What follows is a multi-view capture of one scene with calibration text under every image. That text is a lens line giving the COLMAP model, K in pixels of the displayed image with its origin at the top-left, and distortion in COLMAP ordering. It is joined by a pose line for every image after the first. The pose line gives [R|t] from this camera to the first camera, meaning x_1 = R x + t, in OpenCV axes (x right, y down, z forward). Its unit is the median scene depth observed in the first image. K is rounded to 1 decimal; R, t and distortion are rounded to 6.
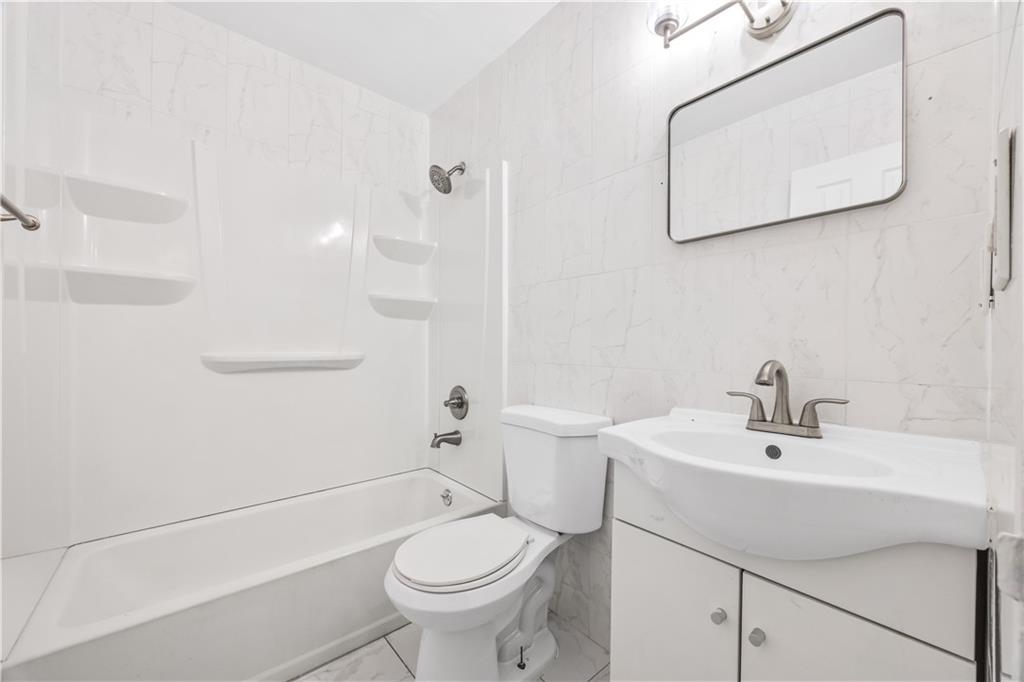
lens RADIAL K [[401.4, 0, 511.6], [0, 401.4, 345.0], [0, 0, 1]] dist [-0.002196, 0.000124]
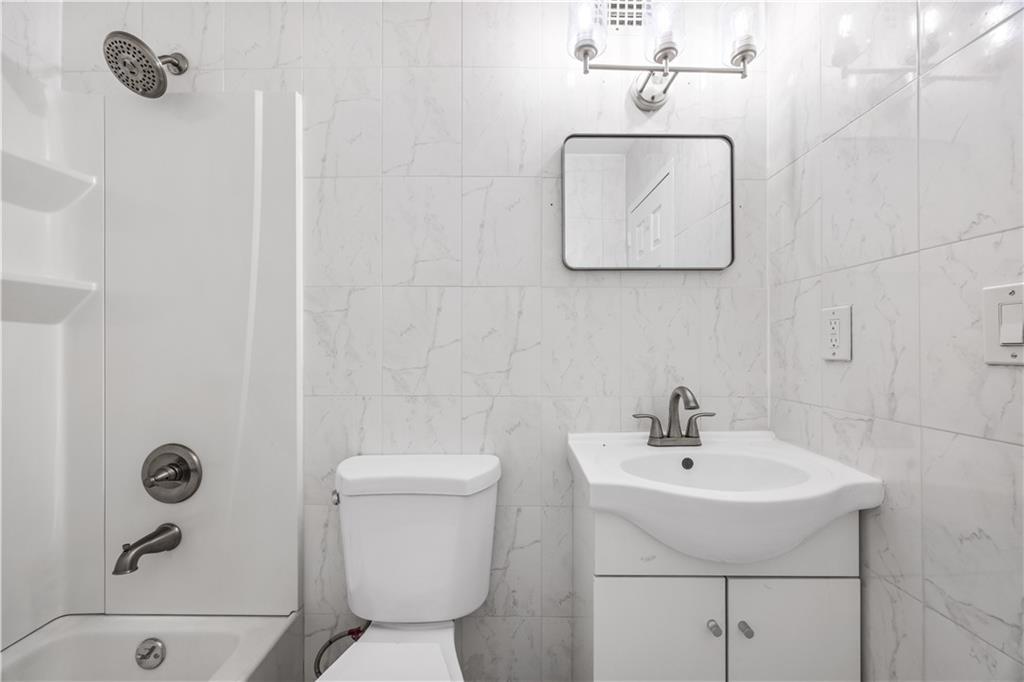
lens RADIAL K [[401.4, 0, 512.2], [0, 401.4, 339.6], [0, 0, 1]] dist [-0.002196, 0.000124]
pose [[0.642687, 0.002439, 0.766125, -0.390415], [0.001526, 0.999989, -0.004463, -0.064186], [-0.766128, 0.004037, 0.642676, 0.404387]]
